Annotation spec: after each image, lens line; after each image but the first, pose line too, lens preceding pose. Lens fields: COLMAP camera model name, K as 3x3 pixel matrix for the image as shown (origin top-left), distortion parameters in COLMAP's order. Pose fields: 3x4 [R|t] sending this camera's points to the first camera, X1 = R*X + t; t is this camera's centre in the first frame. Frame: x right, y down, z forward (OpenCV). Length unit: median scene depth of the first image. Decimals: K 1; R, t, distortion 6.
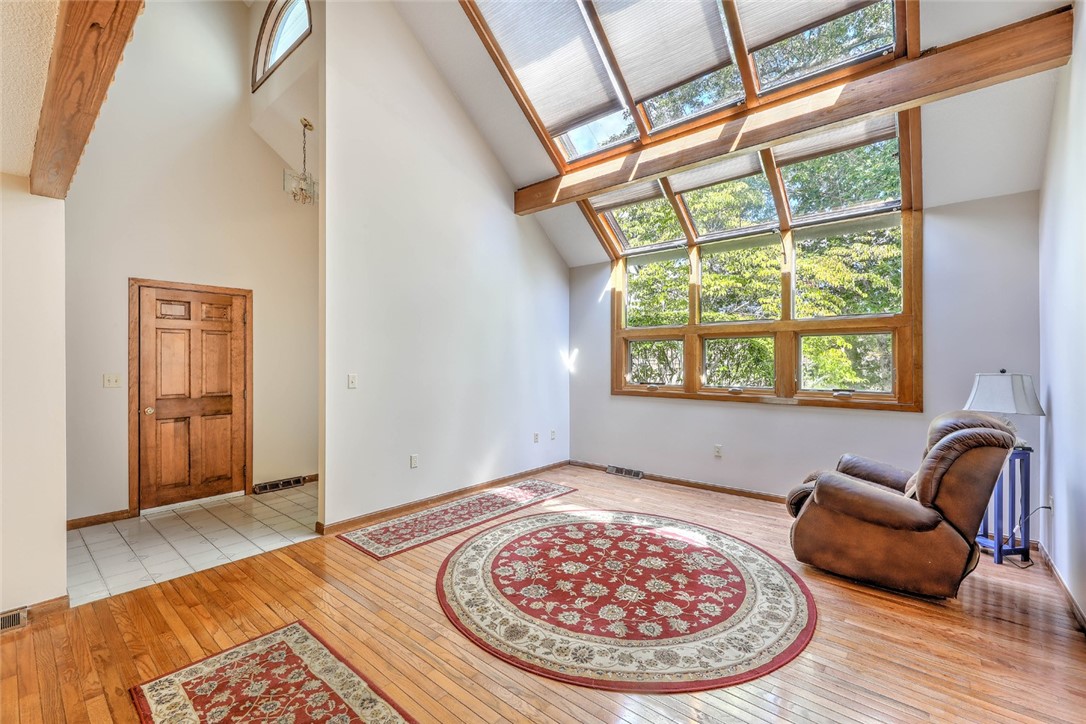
lens RADIAL K [[463.7, 0, 535.7], [0, 463.7, 359.3], [0, 0, 1]] dist [-0.000677, 0.000146]
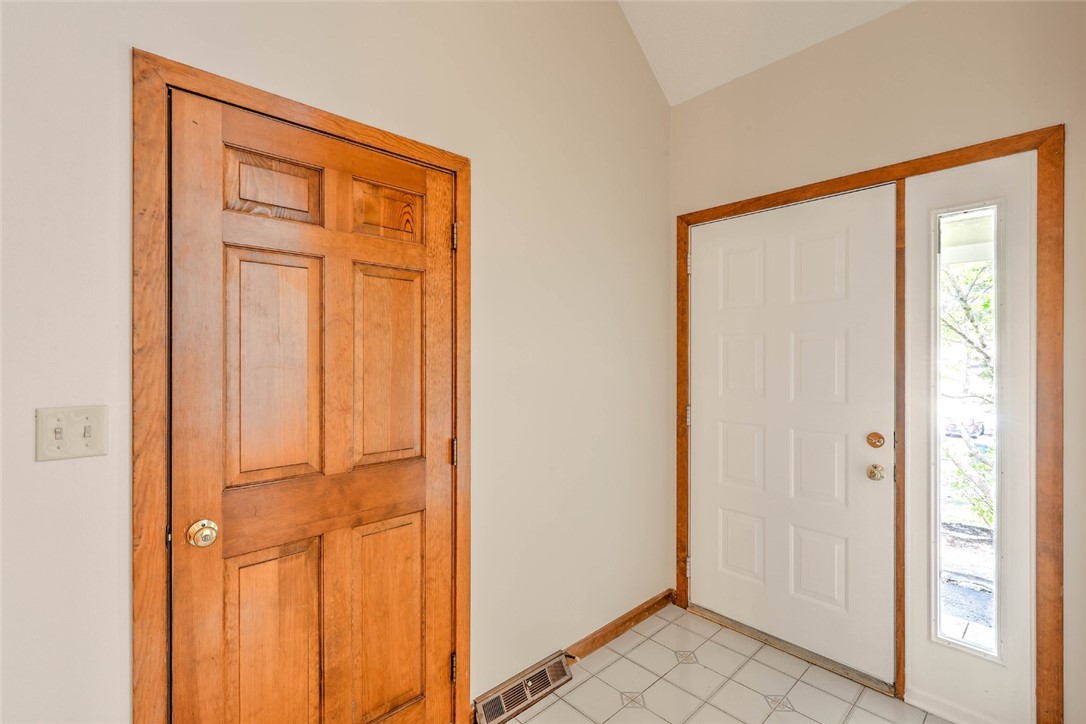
lens RADIAL K [[505.6, 0, 542.2], [0, 505.6, 359.4], [0, 0, 1]] dist [0.004124, 0.000509]
pose [[0.996224, -0.001918, -0.086801, -0.589785], [0.001910, 0.999998, -0.000174, 0.005812], [0.086802, 0.000008, 0.996226, 0.697160]]
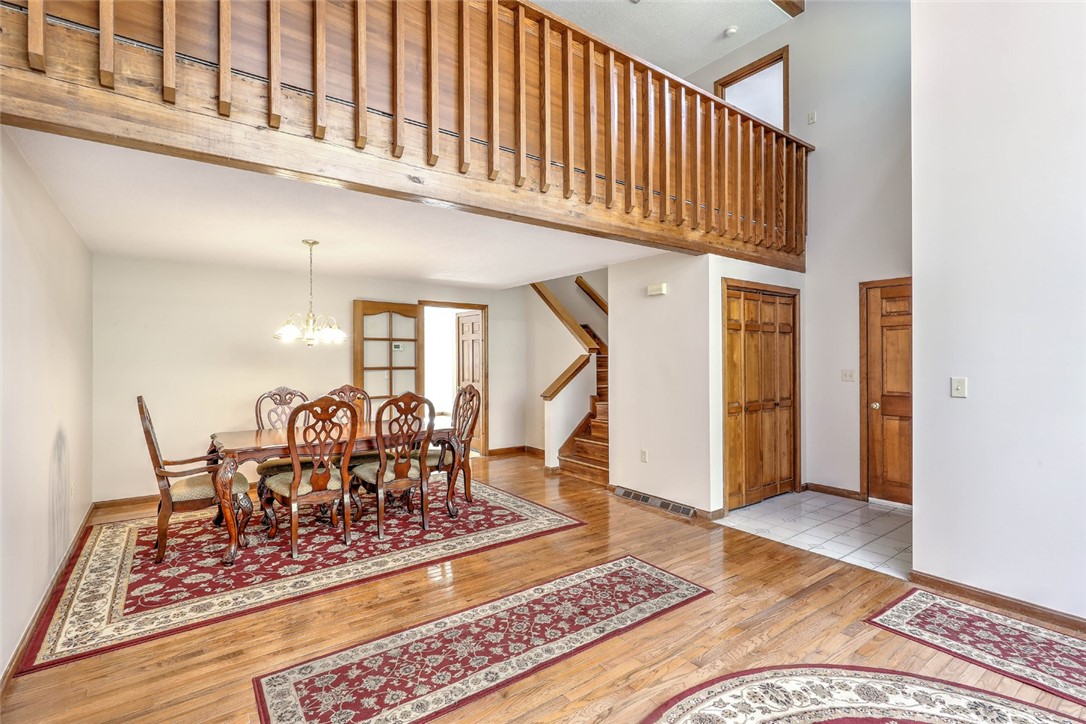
lens RADIAL K [[505.6, 0, 543.5], [0, 505.6, 361.2], [0, 0, 1]] dist [0.004124, 0.000509]
pose [[-0.220377, 0.007718, -0.975384, 0.446999], [0.004358, 0.999967, 0.006928, -0.000724], [0.975405, -0.002724, -0.220403, 0.510624]]
